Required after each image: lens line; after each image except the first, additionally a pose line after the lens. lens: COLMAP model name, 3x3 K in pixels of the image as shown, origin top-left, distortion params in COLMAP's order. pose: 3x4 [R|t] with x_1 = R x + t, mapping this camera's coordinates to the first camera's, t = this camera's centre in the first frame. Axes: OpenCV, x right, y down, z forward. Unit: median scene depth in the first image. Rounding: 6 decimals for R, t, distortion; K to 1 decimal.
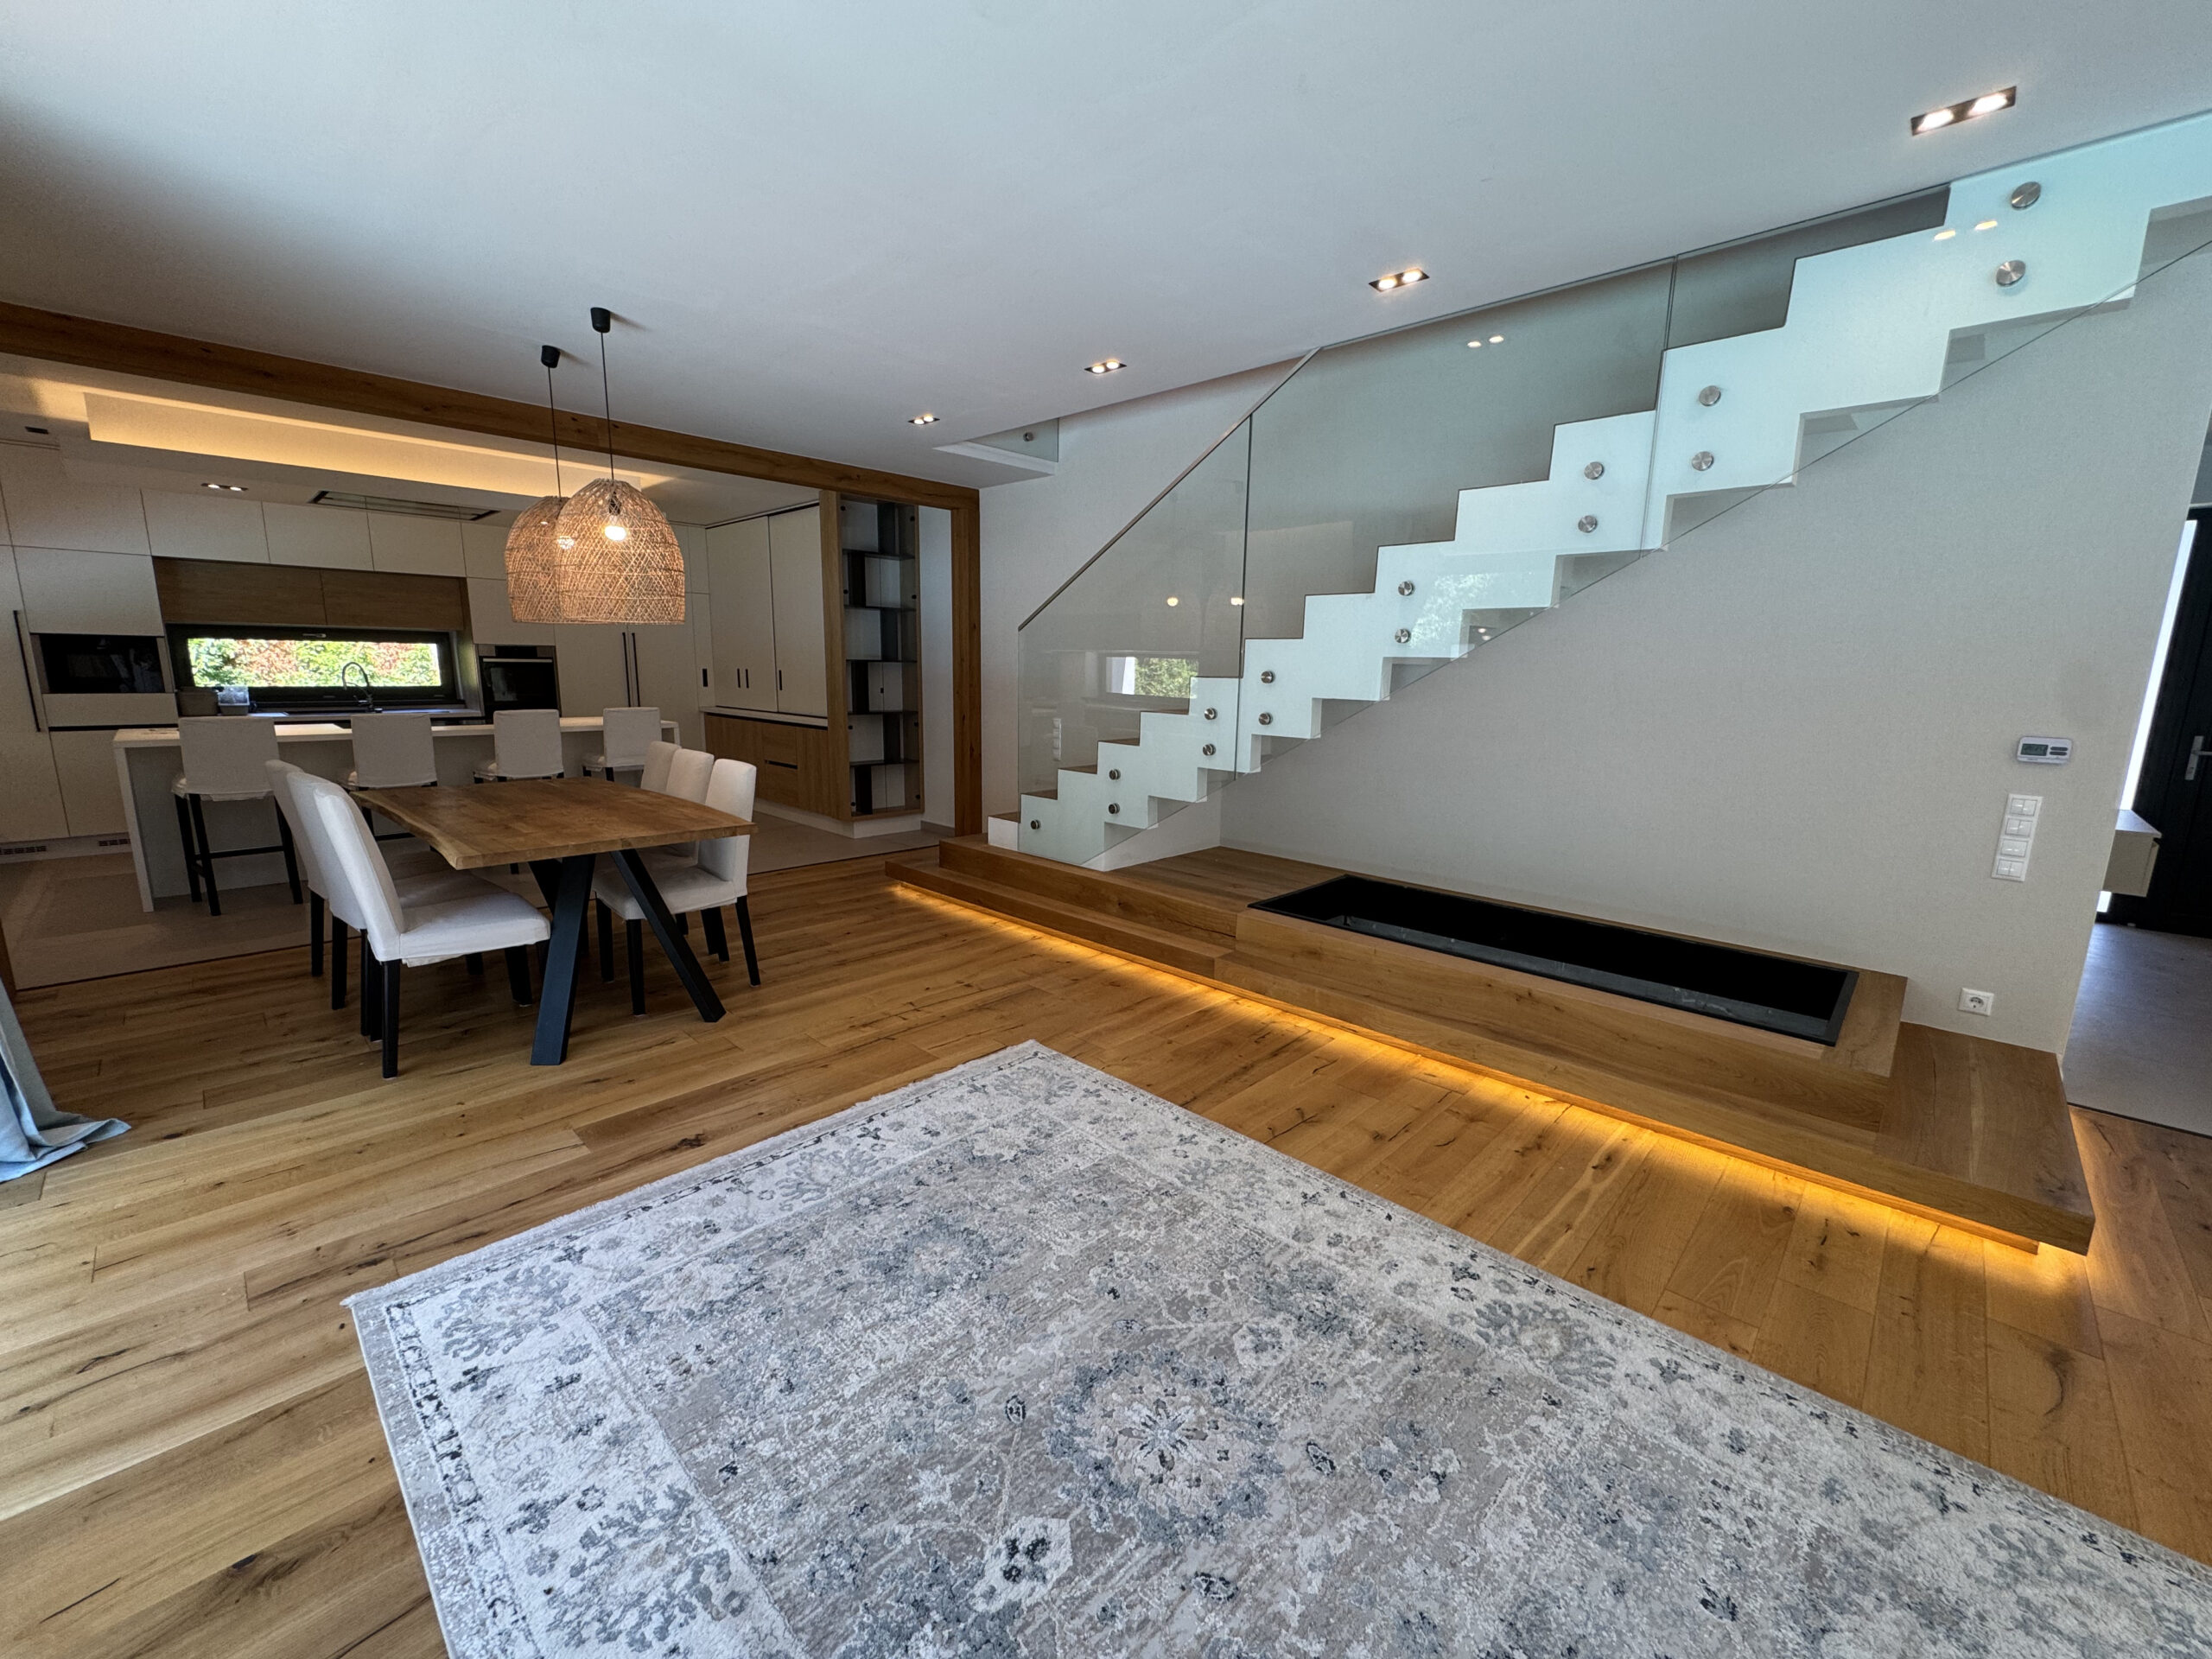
lens RADIAL K [[889.5, 0, 1105.1], [0, 889.5, 826.1], [0, 0, 1]] dist [-0.001070, -0.000188]
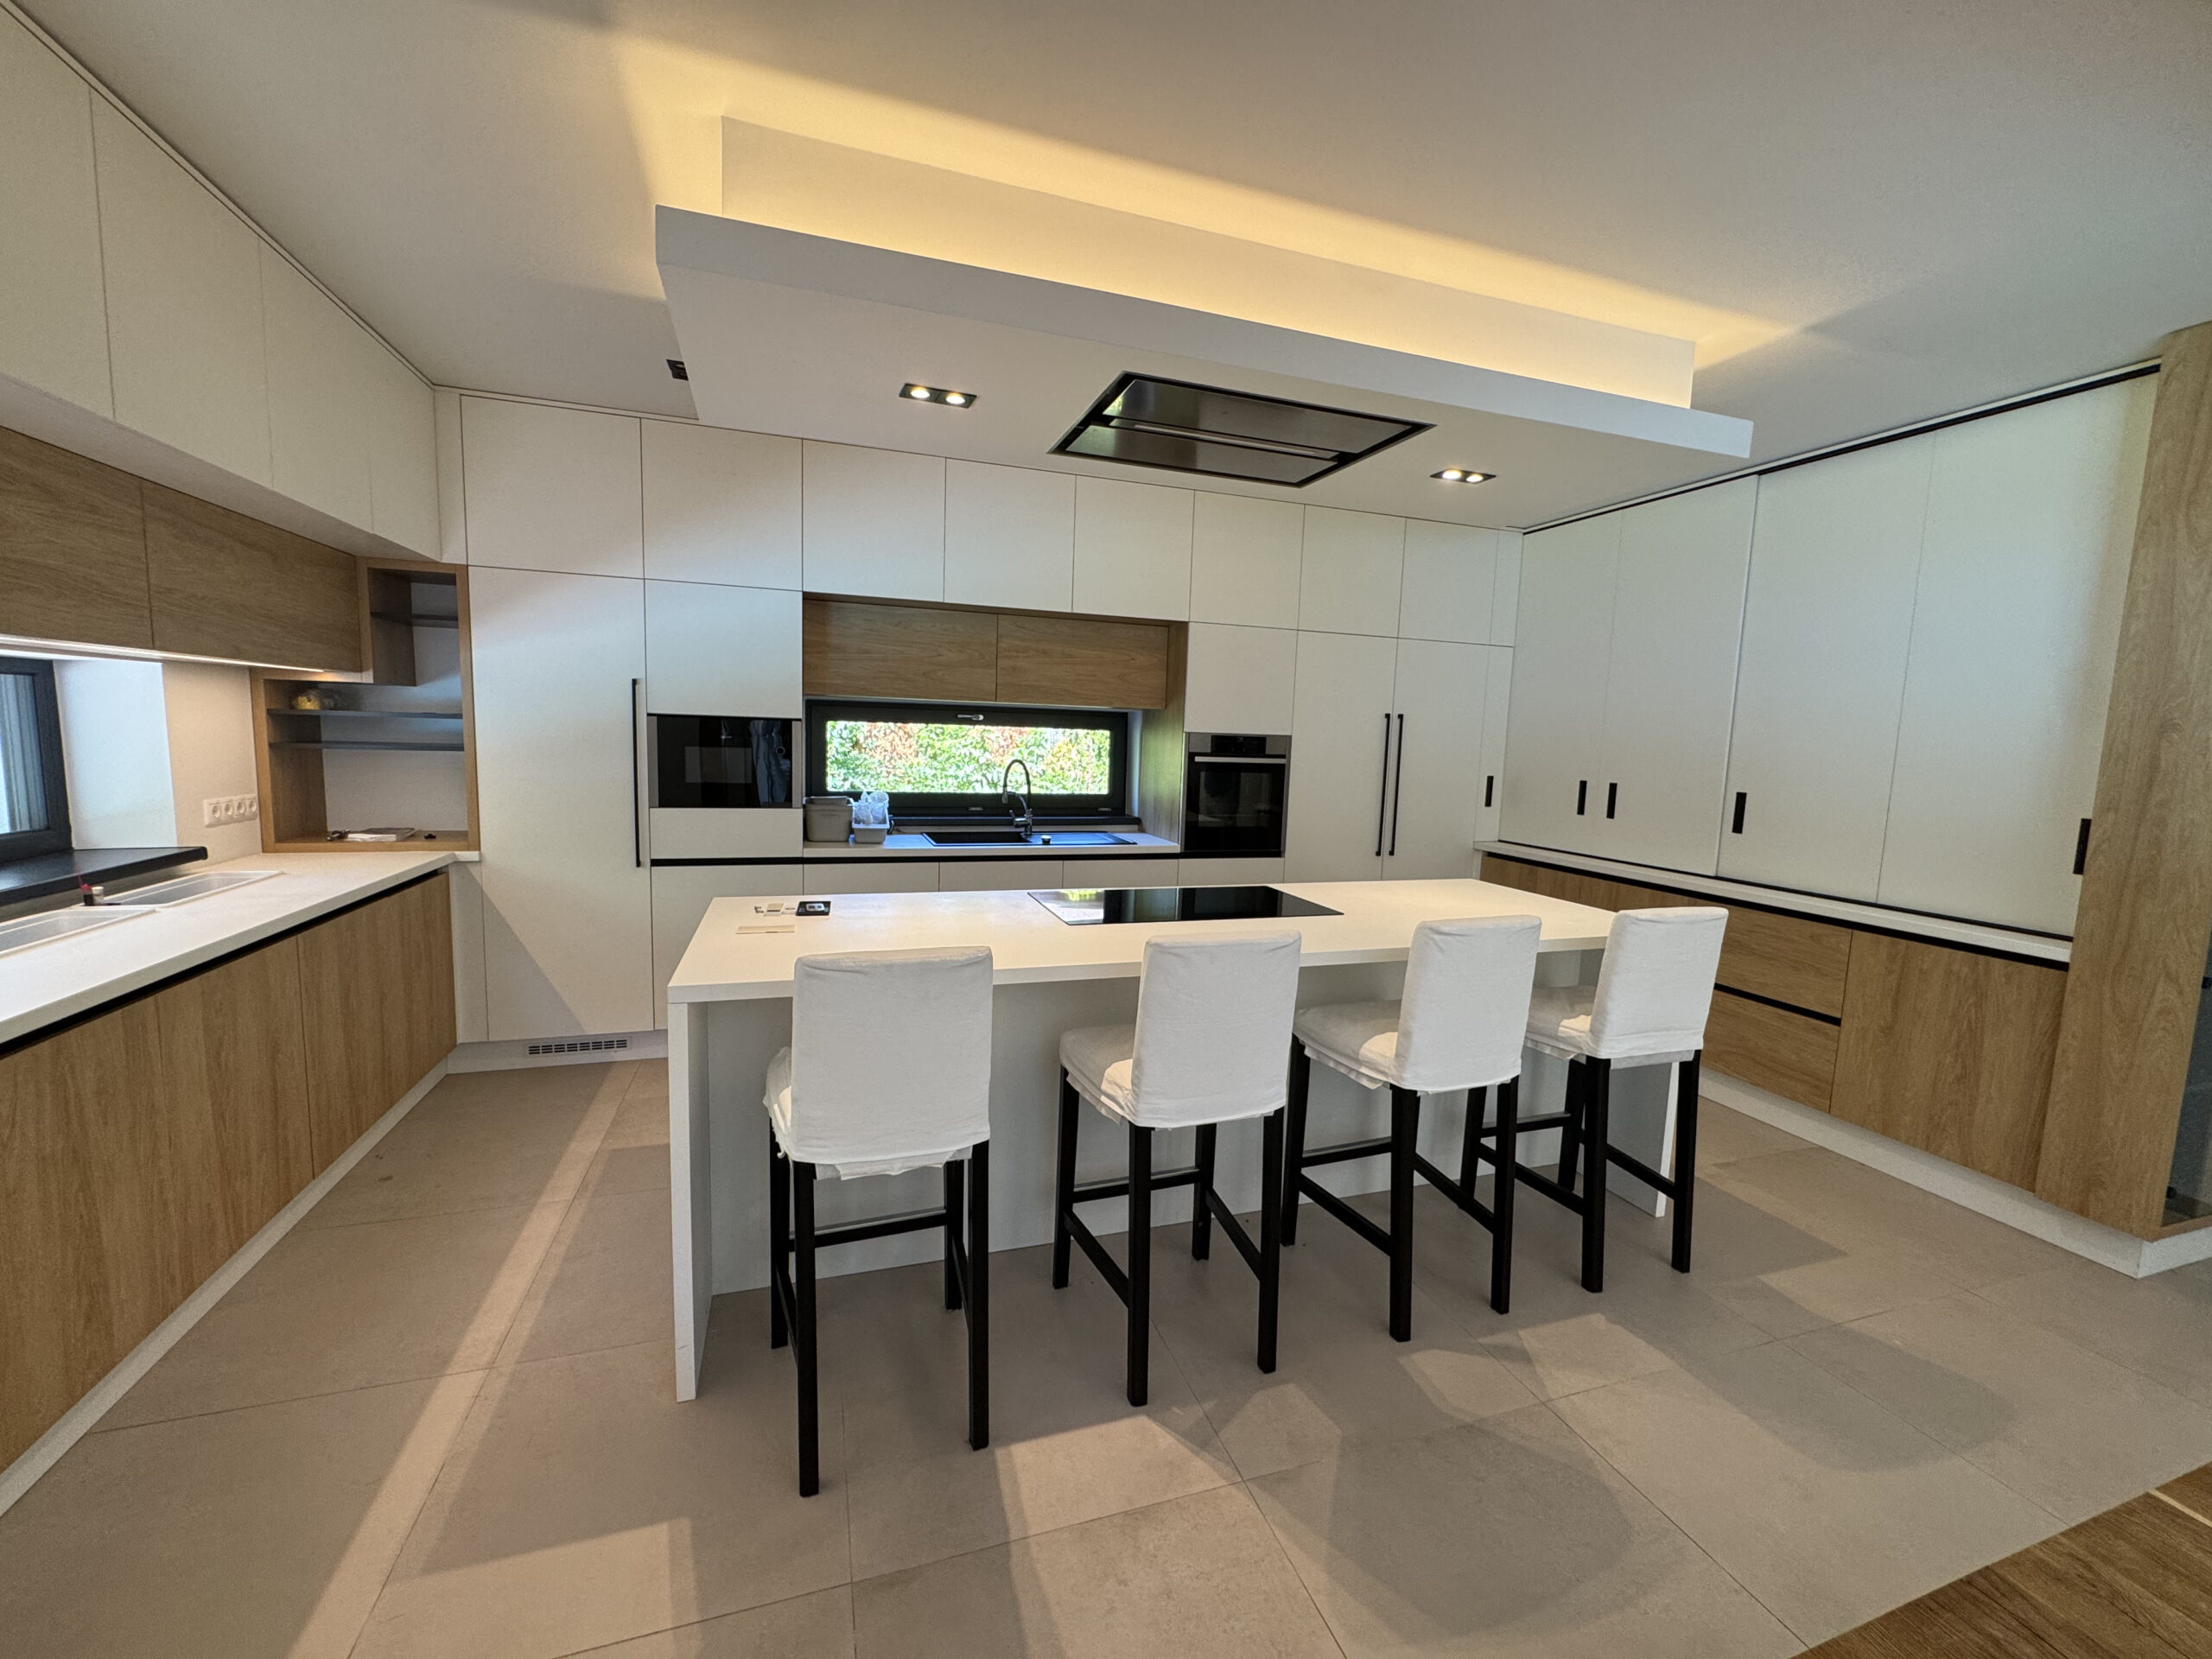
lens RADIAL K [[889.5, 0, 1105.9], [0, 889.5, 826.6], [0, 0, 1]] dist [-0.001070, -0.000188]
pose [[0.886194, 0.059856, -0.459432, -1.071767], [-0.098980, 0.993185, -0.061528, -0.225159], [0.452618, 0.100000, 0.886079, 1.021457]]
